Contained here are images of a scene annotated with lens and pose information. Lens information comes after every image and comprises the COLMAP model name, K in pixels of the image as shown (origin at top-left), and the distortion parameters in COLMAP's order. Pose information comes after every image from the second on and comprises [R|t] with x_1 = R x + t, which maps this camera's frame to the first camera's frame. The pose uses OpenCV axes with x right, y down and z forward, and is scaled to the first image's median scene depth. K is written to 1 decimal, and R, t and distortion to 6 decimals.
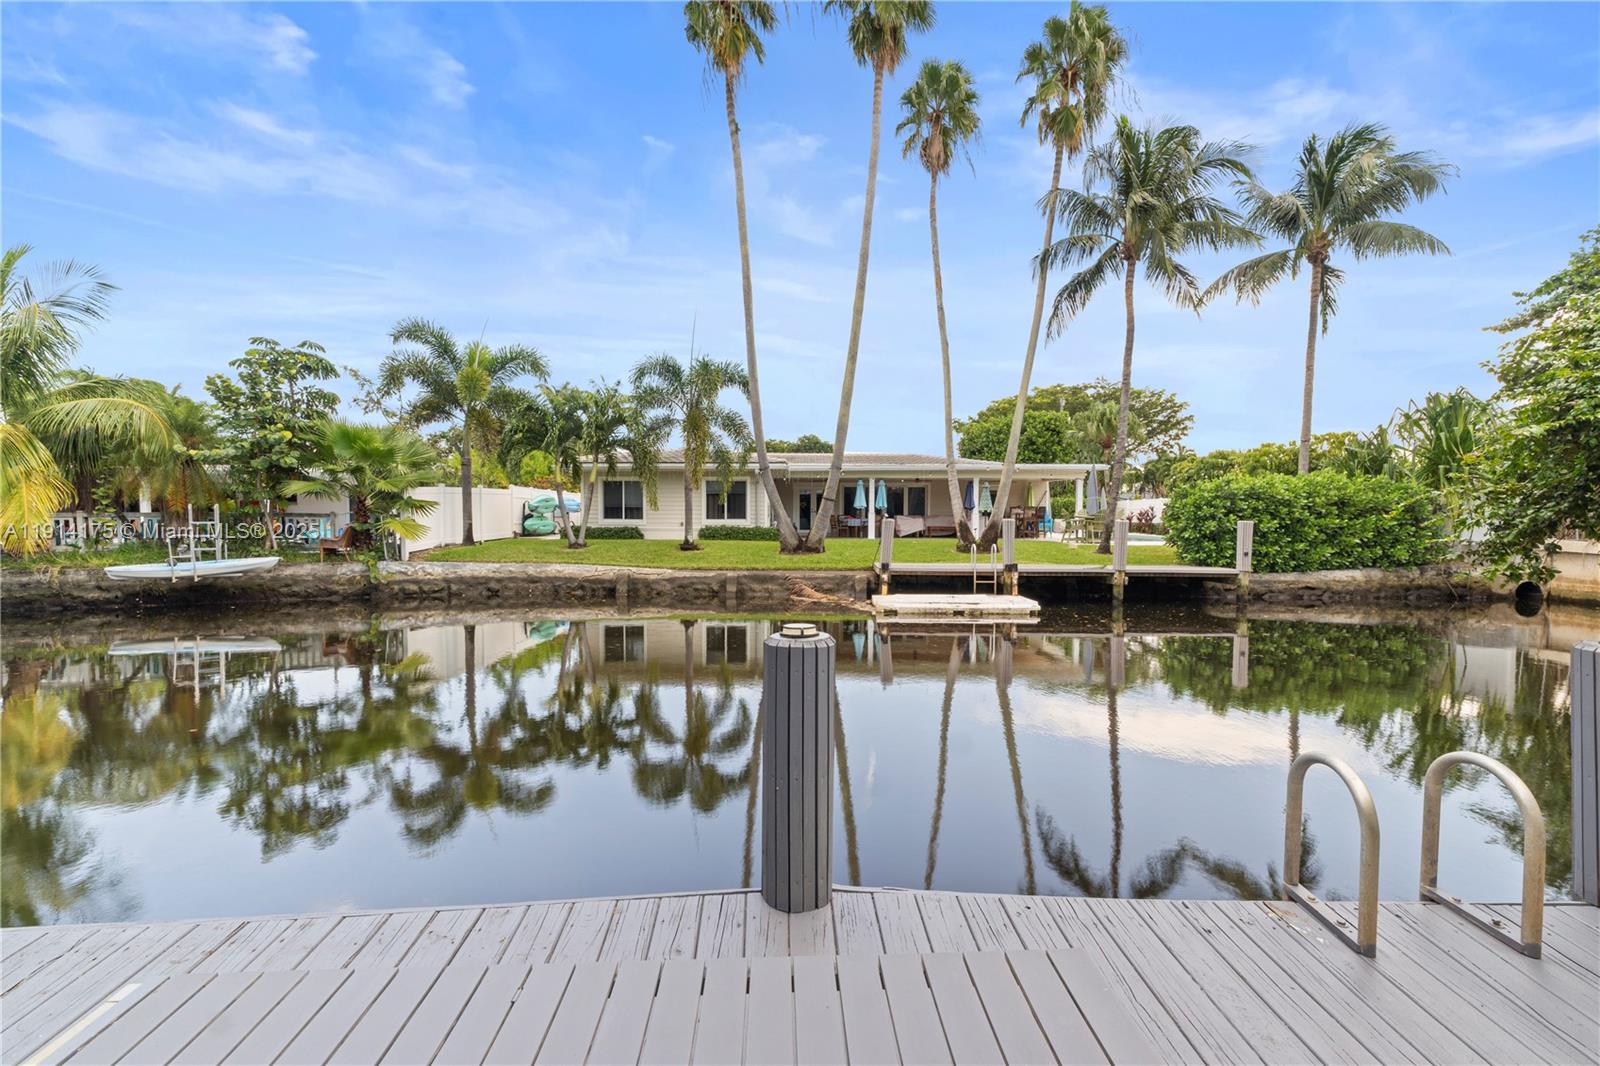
lens RADIAL K [[673.8, 0, 803.8], [0, 673.8, 536.0], [0, 0, 1]] dist [0.002773, 0.000688]
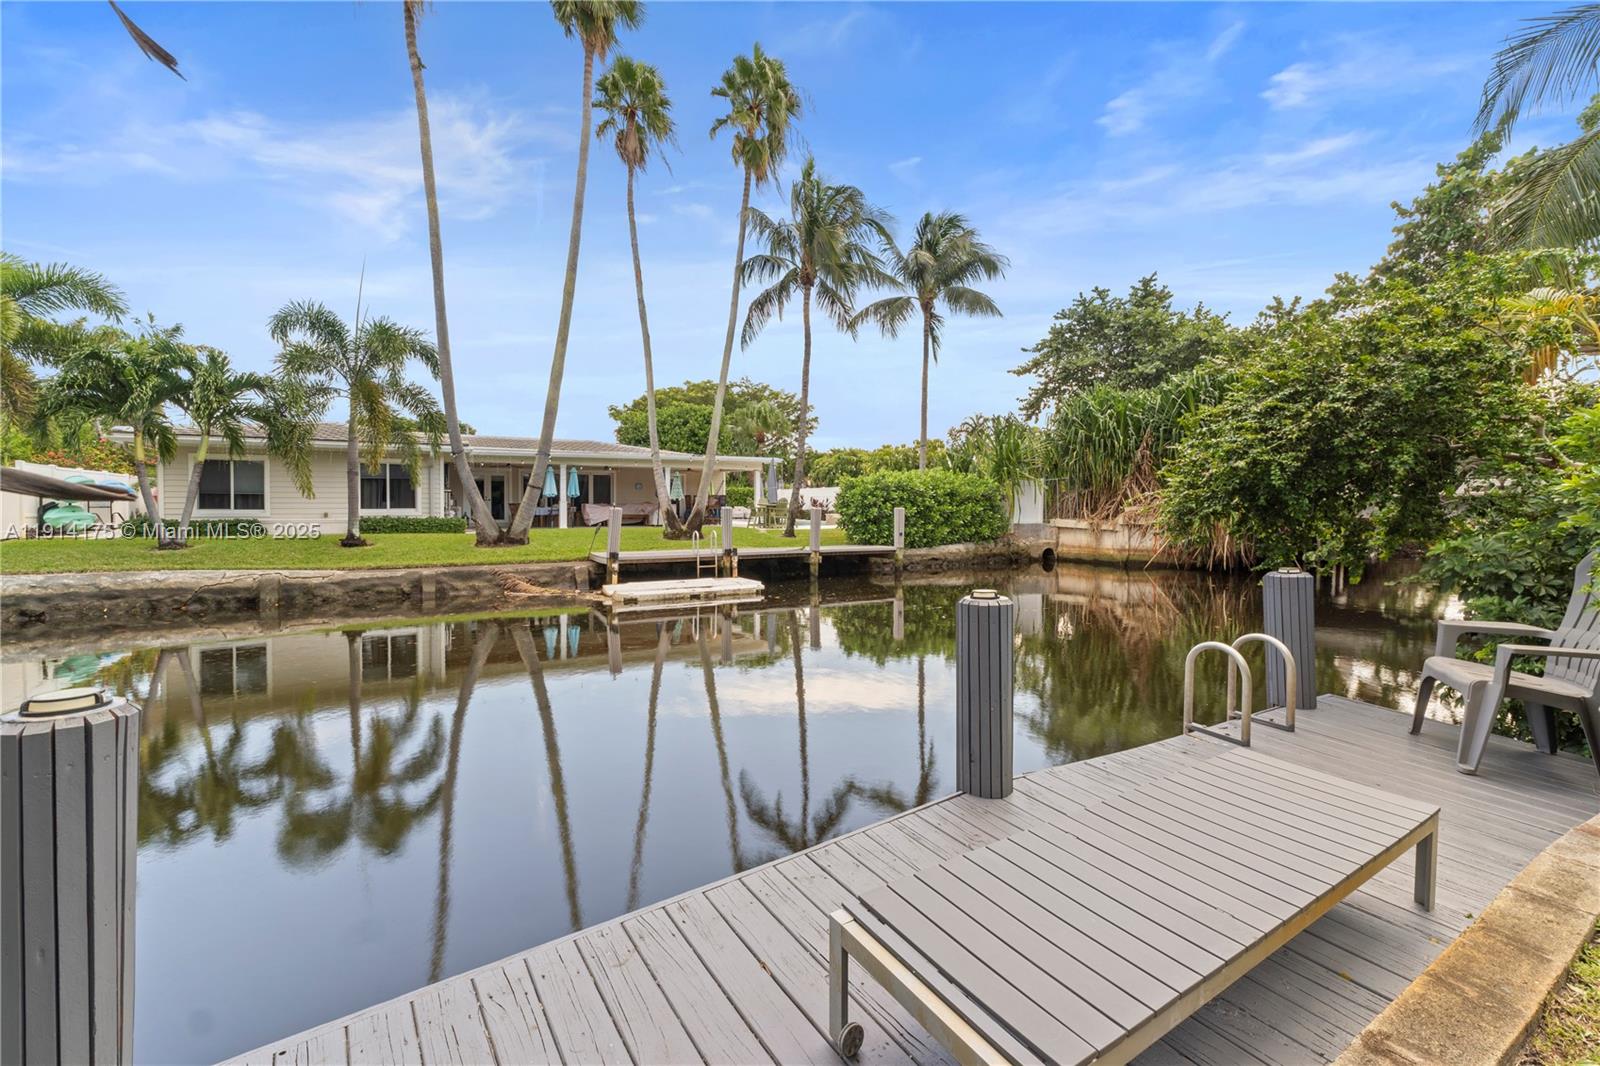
lens RADIAL K [[676.5, 0, 806.3], [0, 676.5, 512.8], [0, 0, 1]] dist [0.000345, 0.000207]
pose [[0.862551, -0.009019, 0.505890, -0.117319], [0.016889, 0.999797, -0.010971, -0.001877], [-0.505689, 0.018007, 0.862528, -0.002668]]
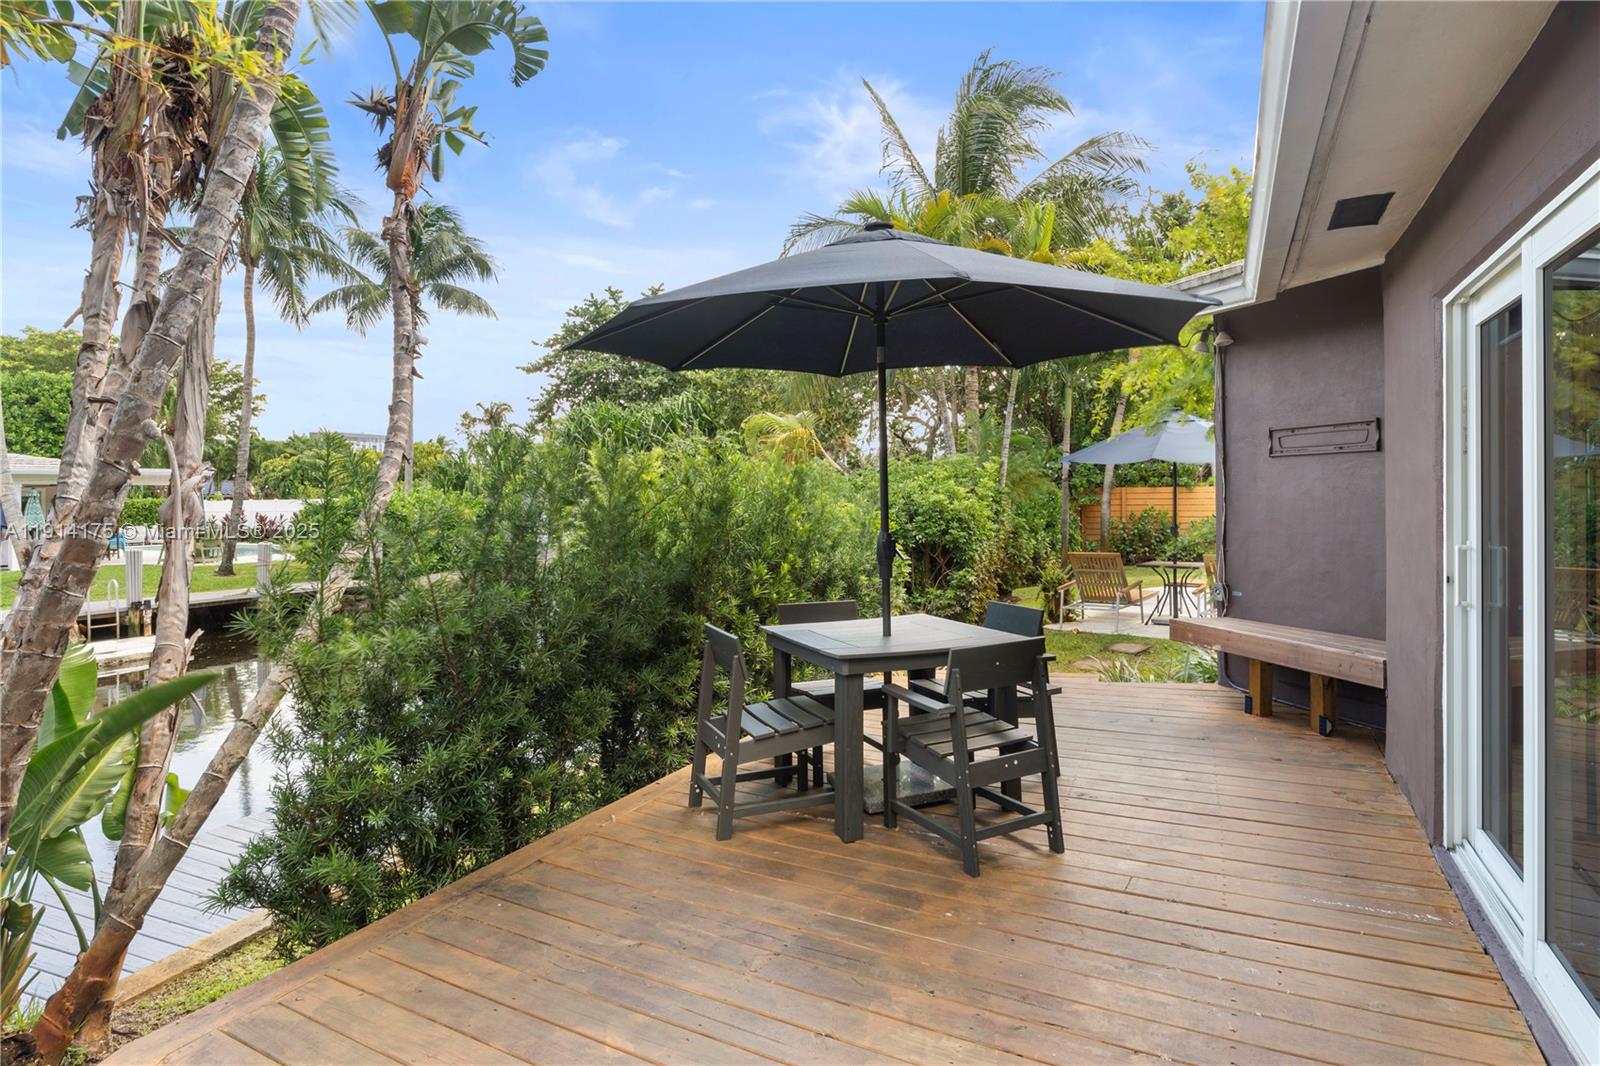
lens RADIAL K [[816.8, 0, 801.8], [0, 816.8, 510.3], [0, 0, 1]] dist [0.000922, -0.010962]
pose [[0.429793, -0.023310, 0.902627, -0.233696], [0.037785, 0.999255, 0.007814, -0.044380], [-0.902137, 0.030747, 0.430354, -0.201702]]
